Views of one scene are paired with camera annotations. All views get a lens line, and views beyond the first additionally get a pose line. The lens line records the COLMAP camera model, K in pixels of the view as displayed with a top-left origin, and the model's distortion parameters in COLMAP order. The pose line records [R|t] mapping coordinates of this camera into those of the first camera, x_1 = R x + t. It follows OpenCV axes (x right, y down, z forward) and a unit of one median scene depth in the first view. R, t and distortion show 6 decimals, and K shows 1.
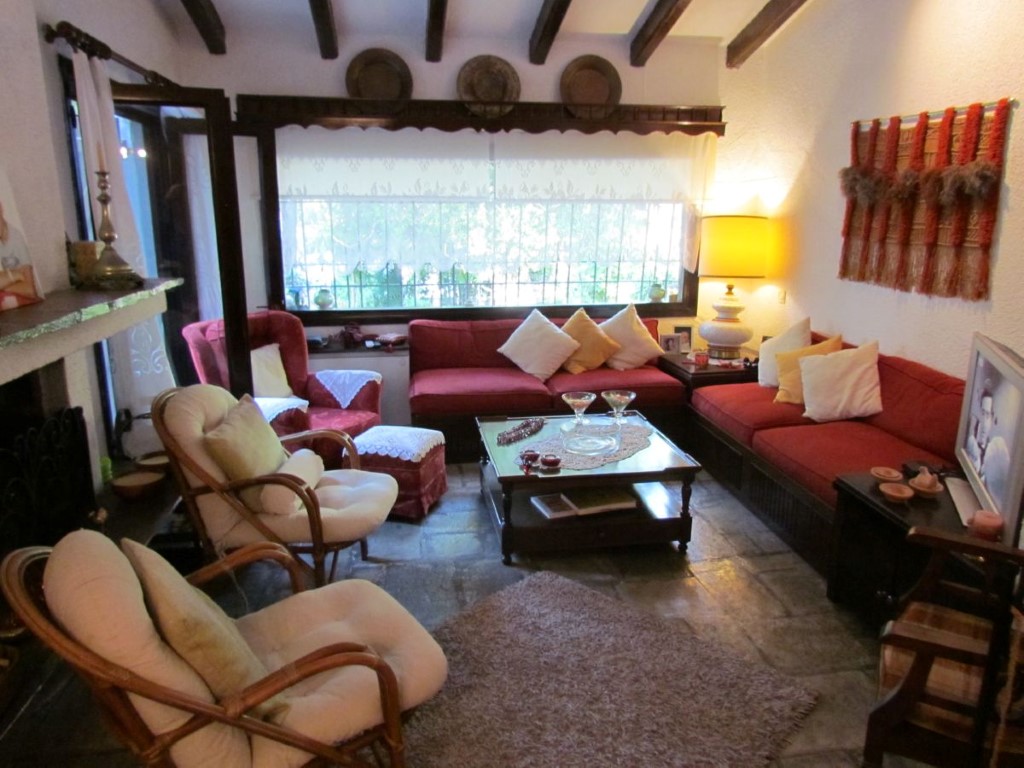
lens RADIAL K [[736.7, 0, 521.7], [0, 736.7, 385.0], [0, 0, 1]] dist [-0.013023, -0.001173]
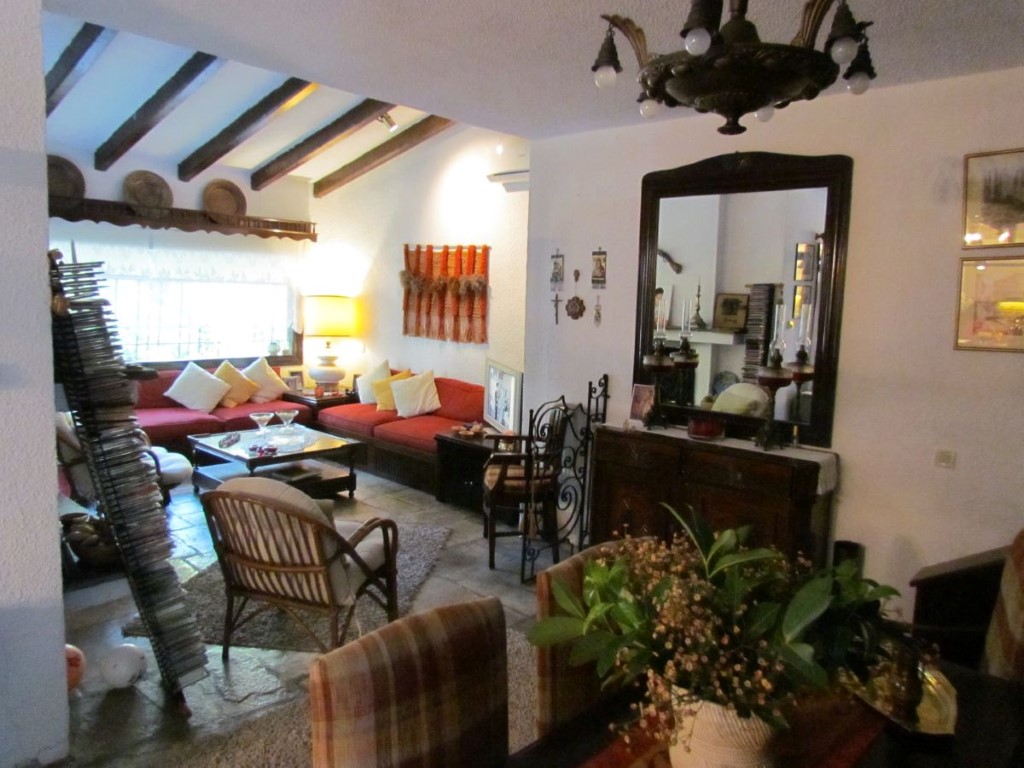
lens RADIAL K [[736.7, 0, 510.8], [0, 736.7, 382.4], [0, 0, 1]] dist [-0.013023, -0.001173]
pose [[0.784000, -0.045608, 0.619083, -0.418684], [0.105970, 0.992491, -0.061083, 0.089195], [-0.611648, 0.113494, 0.782947, -0.445317]]
